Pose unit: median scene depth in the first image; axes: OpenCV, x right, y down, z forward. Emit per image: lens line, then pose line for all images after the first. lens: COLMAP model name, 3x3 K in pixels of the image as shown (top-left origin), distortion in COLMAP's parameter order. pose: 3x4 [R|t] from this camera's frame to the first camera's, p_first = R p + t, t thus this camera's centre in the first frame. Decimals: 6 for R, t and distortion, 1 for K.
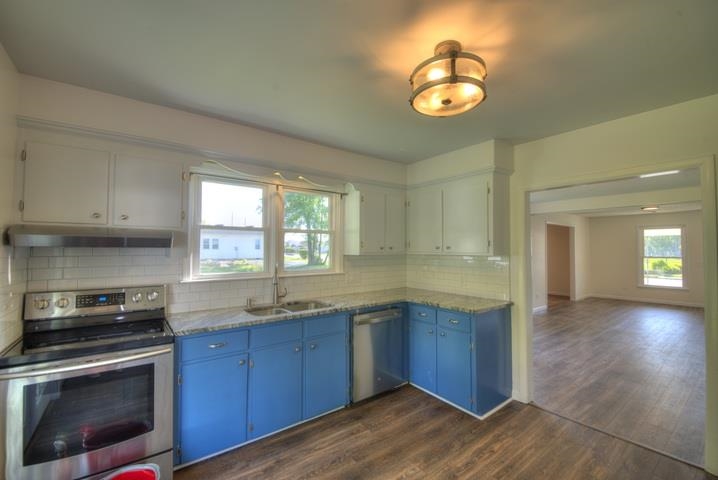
lens RADIAL K [[314.3, 0, 361.4], [0, 314.3, 240.3], [0, 0, 1]] dist [0.004795, -0.002784]
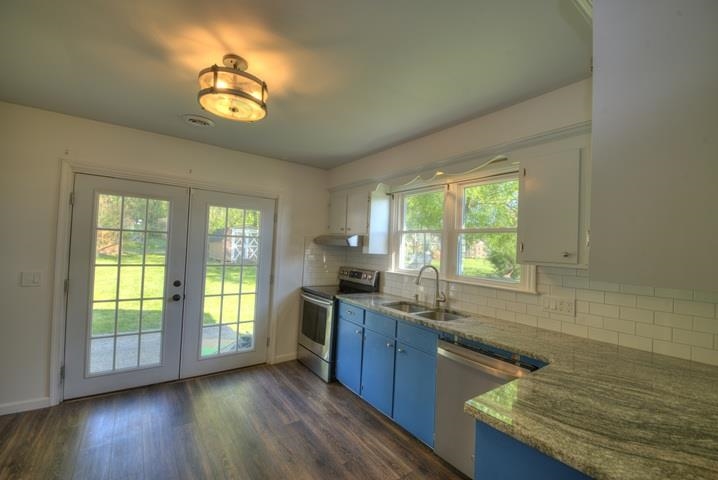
lens RADIAL K [[314.3, 0, 358.4], [0, 314.3, 239.9], [0, 0, 1]] dist [0.004795, -0.002784]
pose [[-0.051232, -0.019167, -0.998503, 0.812070], [-0.014019, 0.999731, -0.018471, 0.016847], [0.998588, 0.013052, -0.051487, 0.904334]]
